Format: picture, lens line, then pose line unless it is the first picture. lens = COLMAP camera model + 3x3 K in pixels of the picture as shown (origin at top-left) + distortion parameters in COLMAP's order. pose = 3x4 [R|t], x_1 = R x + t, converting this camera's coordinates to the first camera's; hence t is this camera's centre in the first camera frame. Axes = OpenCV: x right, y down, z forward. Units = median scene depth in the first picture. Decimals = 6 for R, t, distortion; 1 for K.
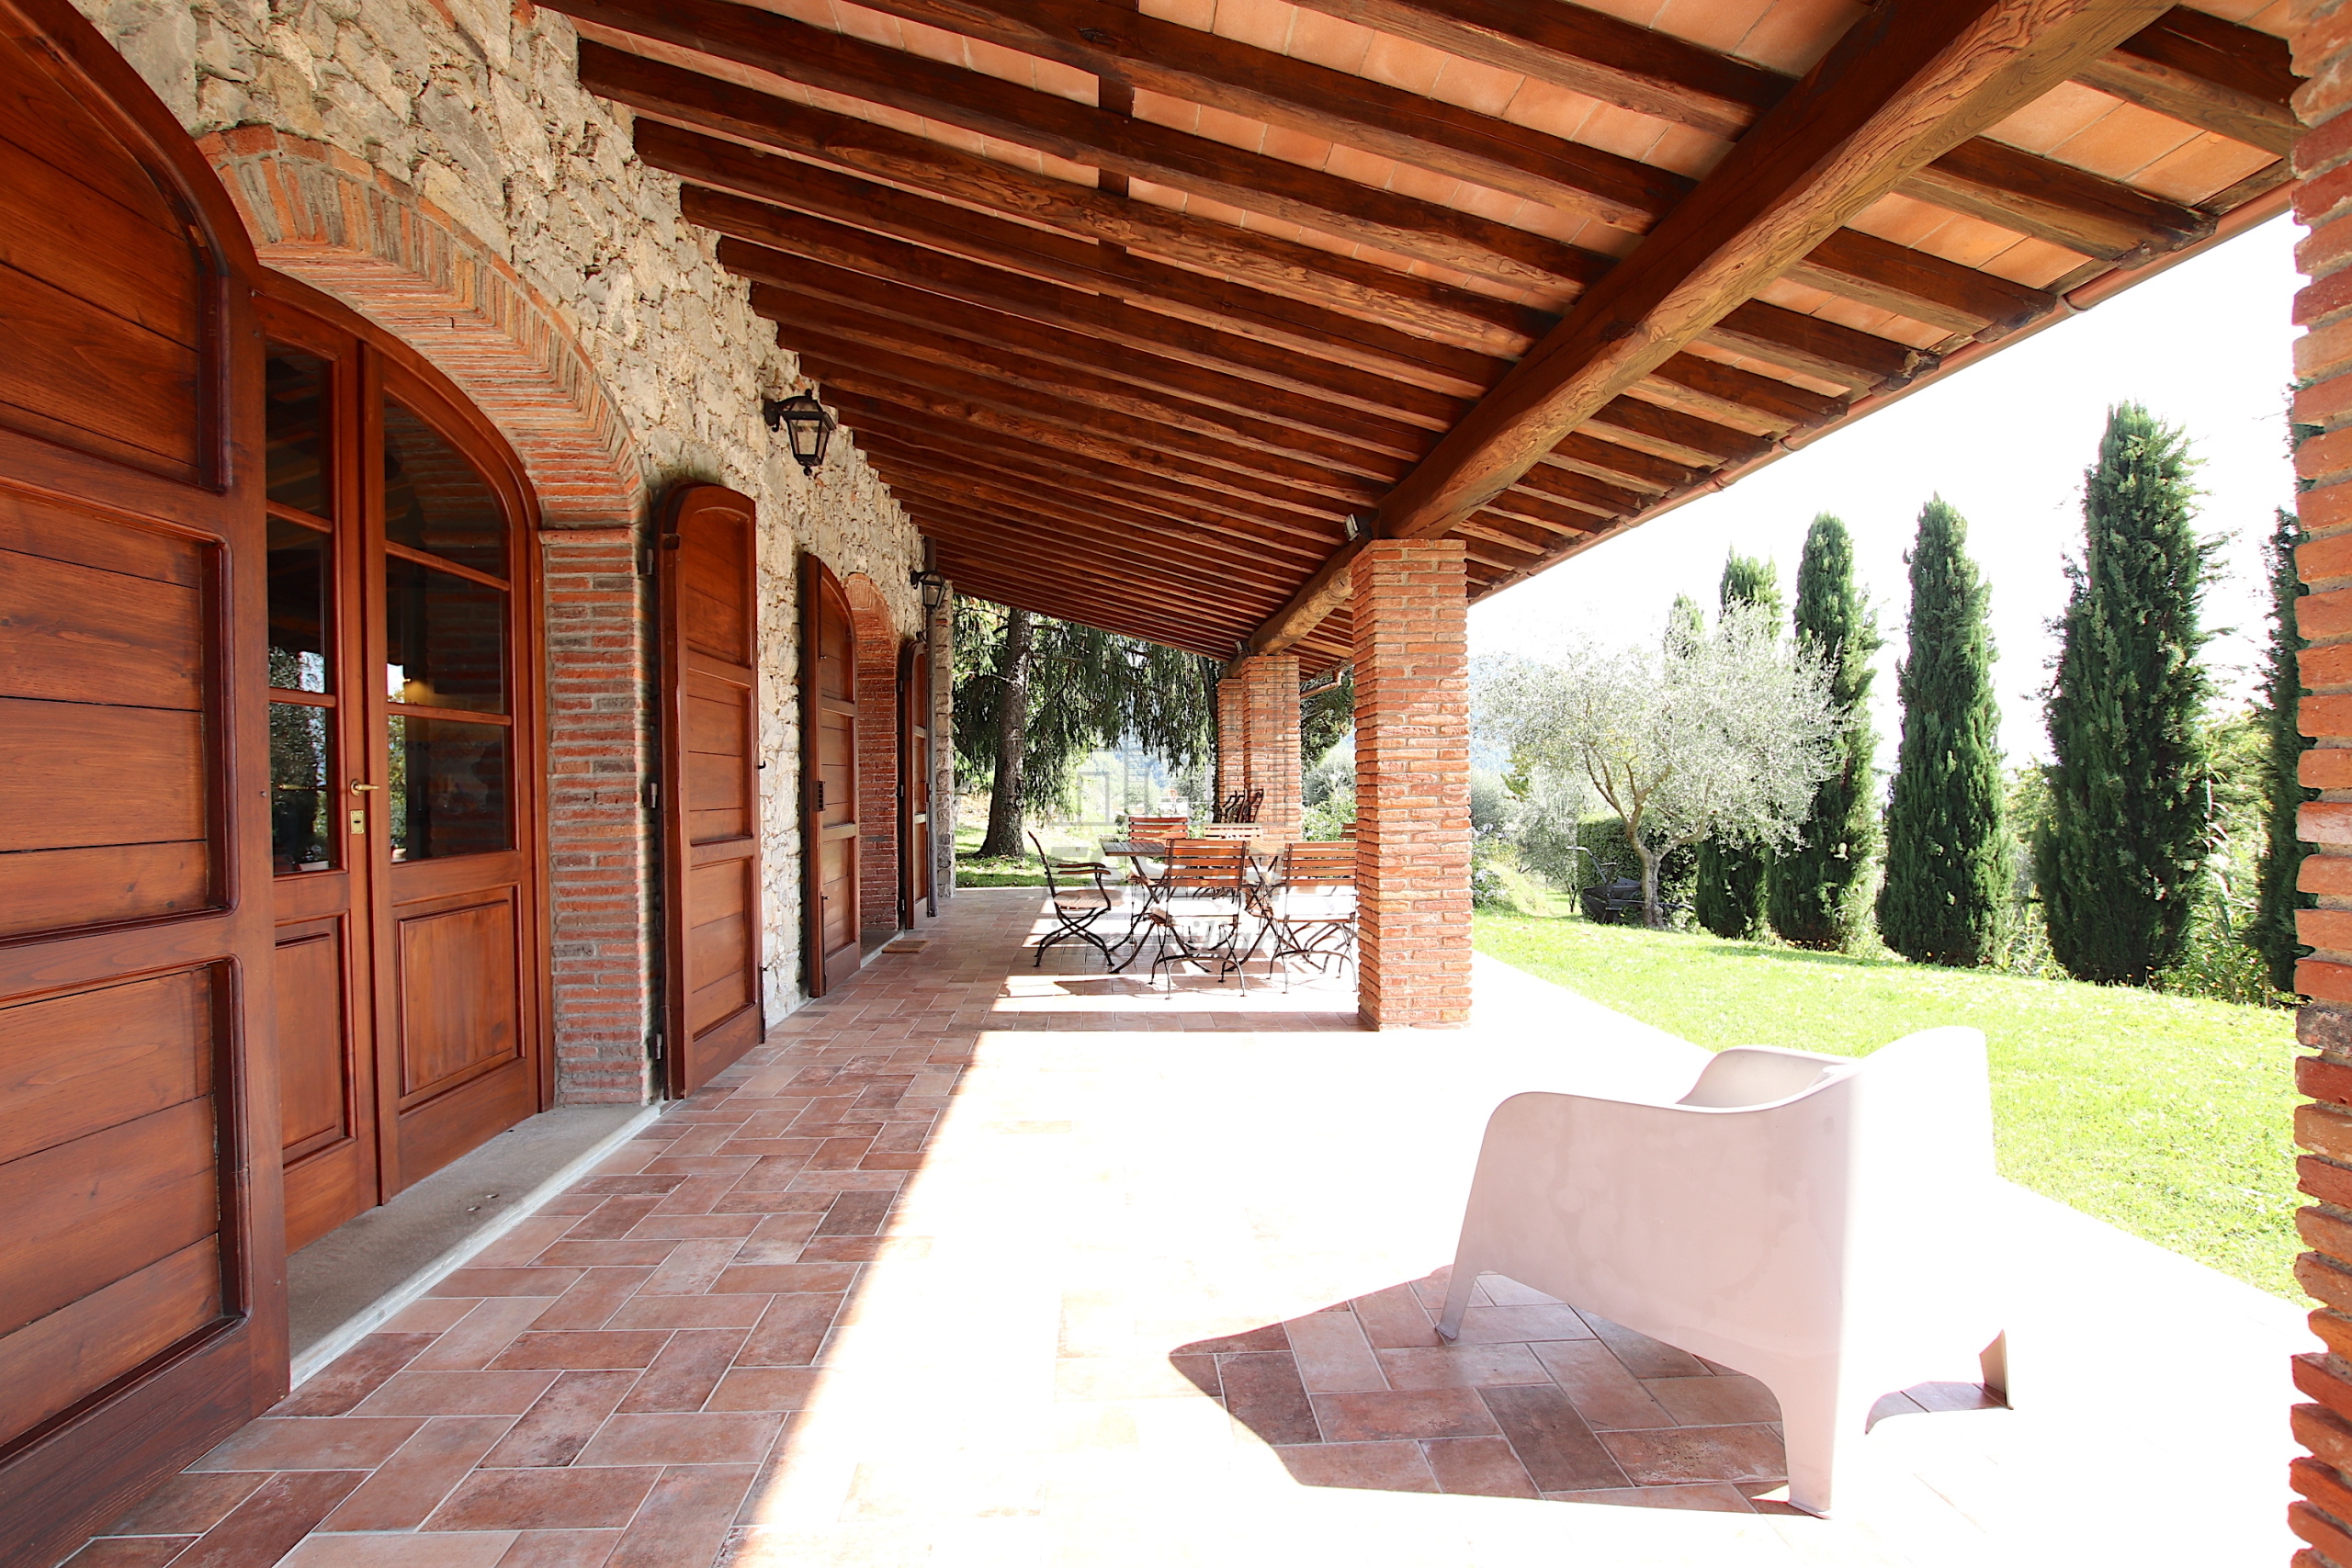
lens RADIAL K [[1100.8, 0, 1175.7], [0, 1100.8, 793.2], [0, 0, 1]] dist [-0.033135, 0.005087]
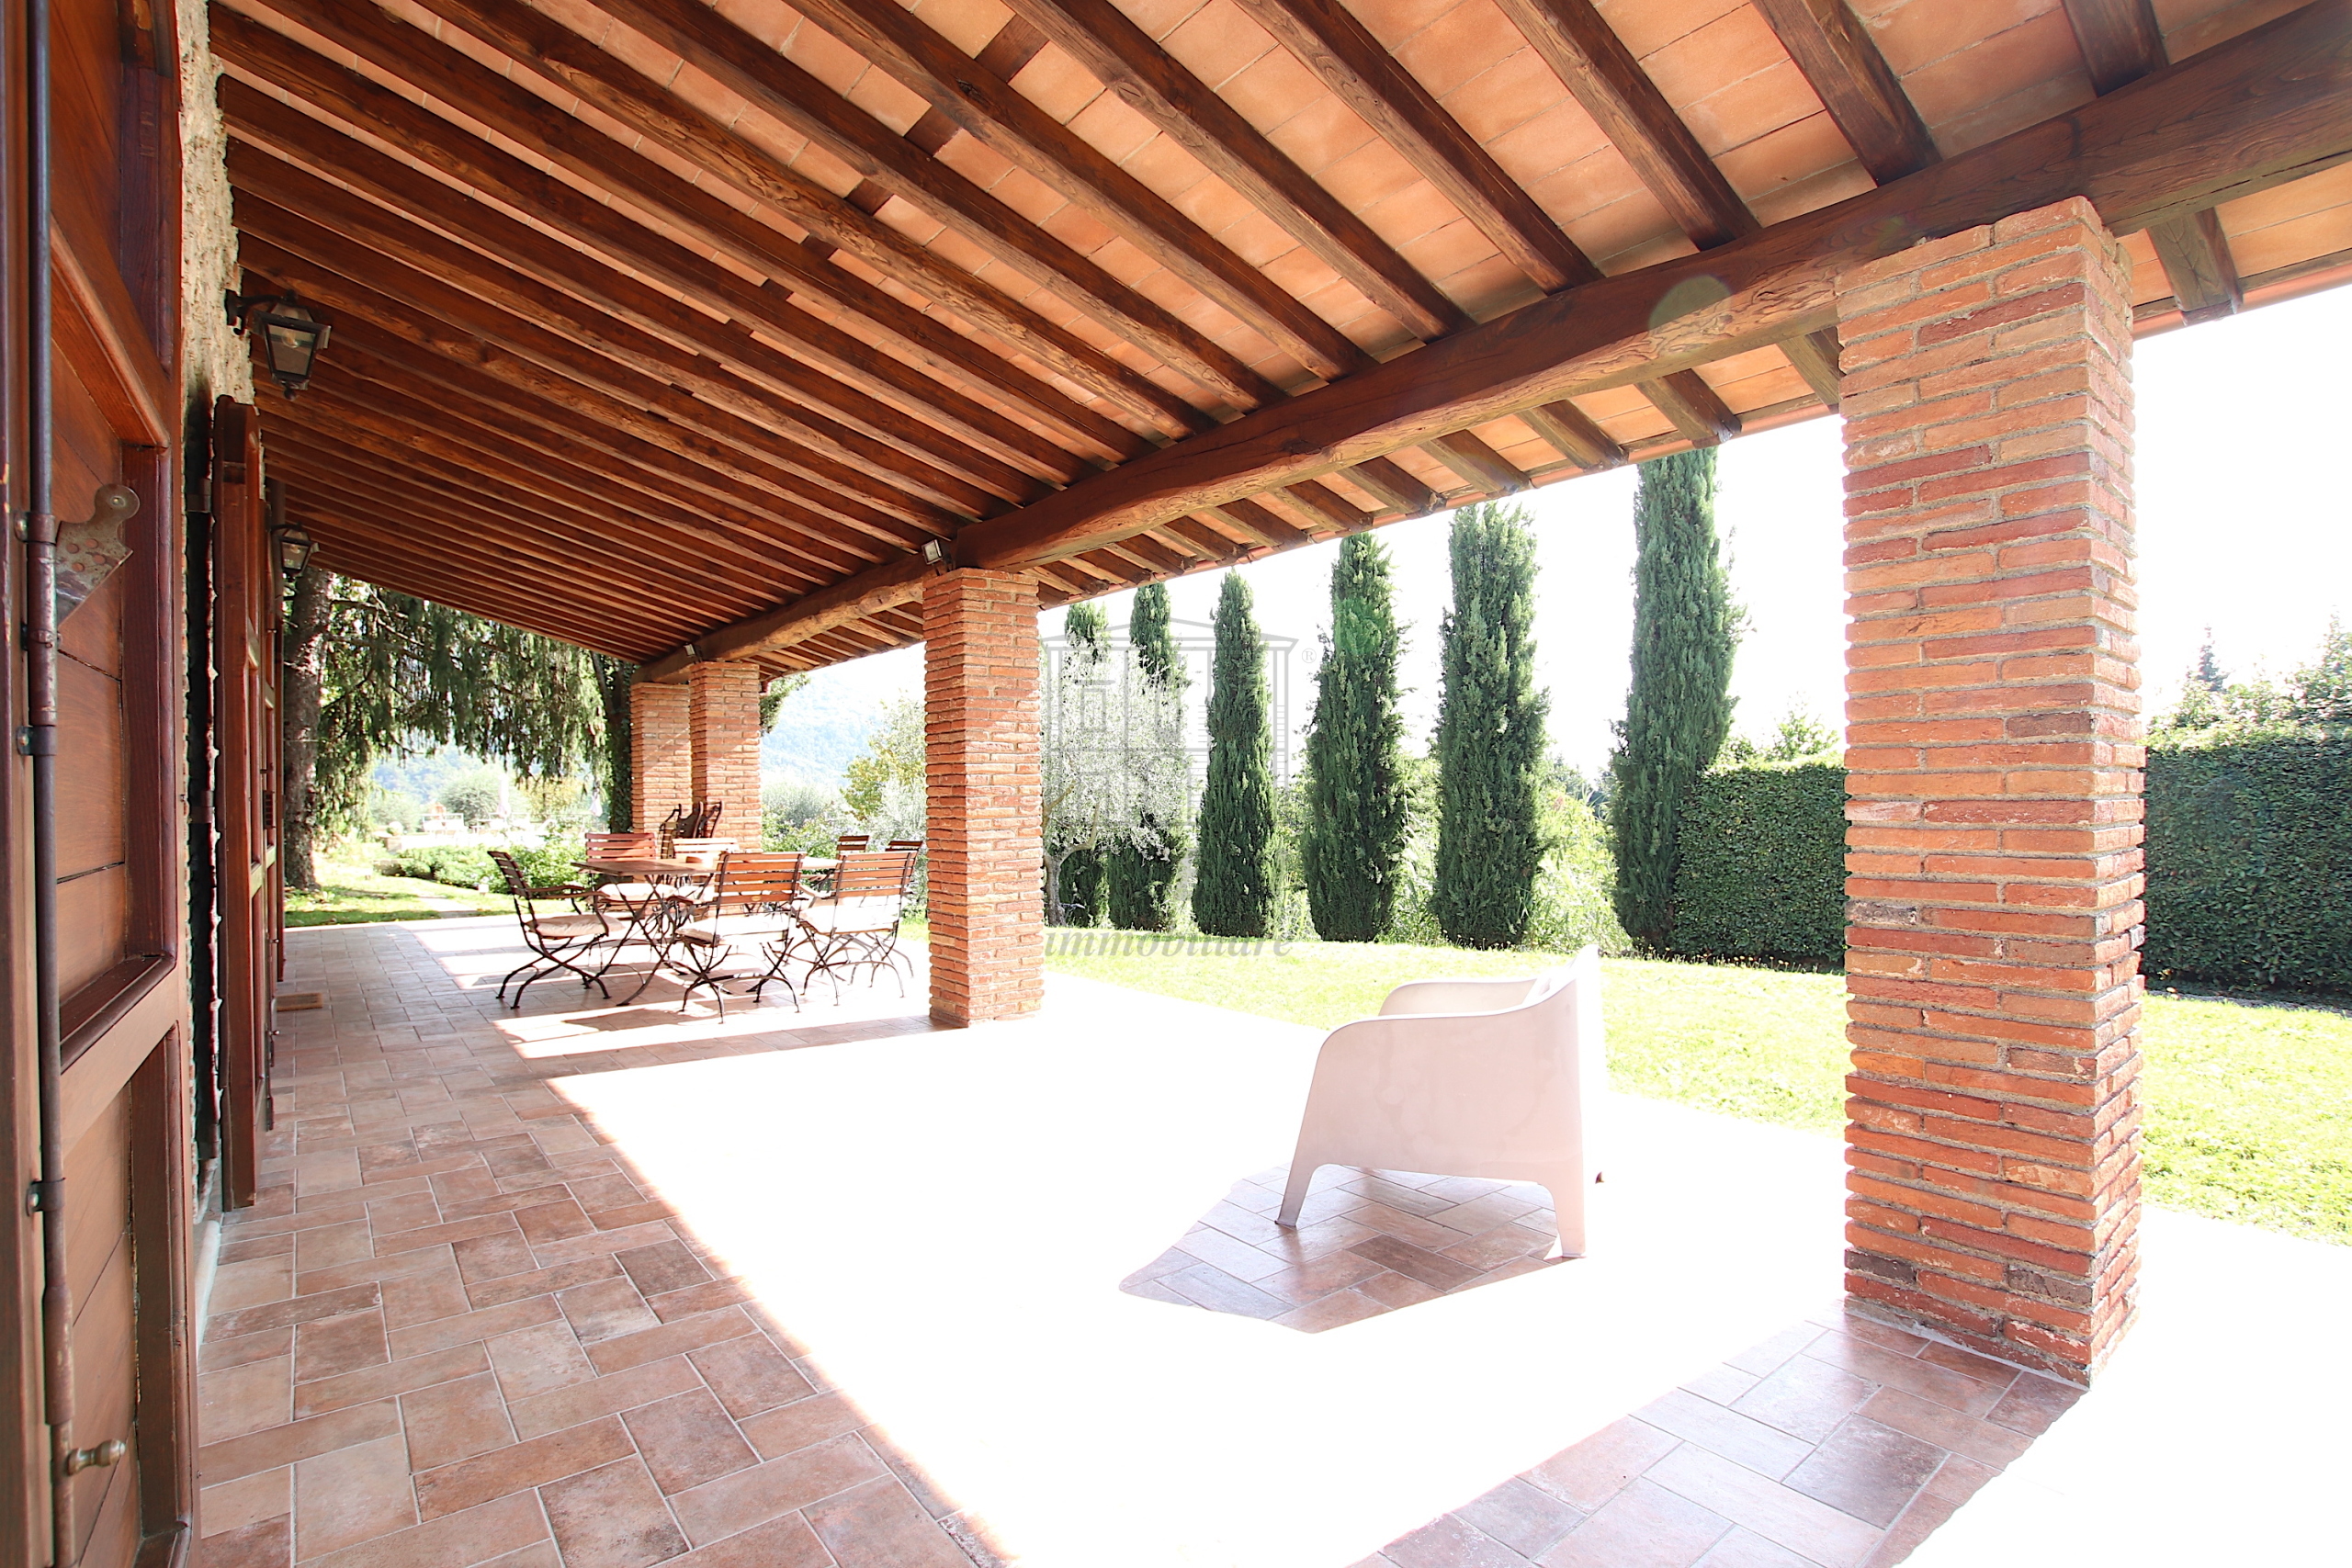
lens RADIAL K [[1100.8, 0, 1175.7], [0, 1100.8, 793.2], [0, 0, 1]] dist [-0.033135, 0.005087]
pose [[0.816141, 0.003947, 0.577839, -0.266375], [0.004045, 0.999913, -0.012542, 0.003349], [-0.577838, 0.012573, 0.816054, 0.010304]]
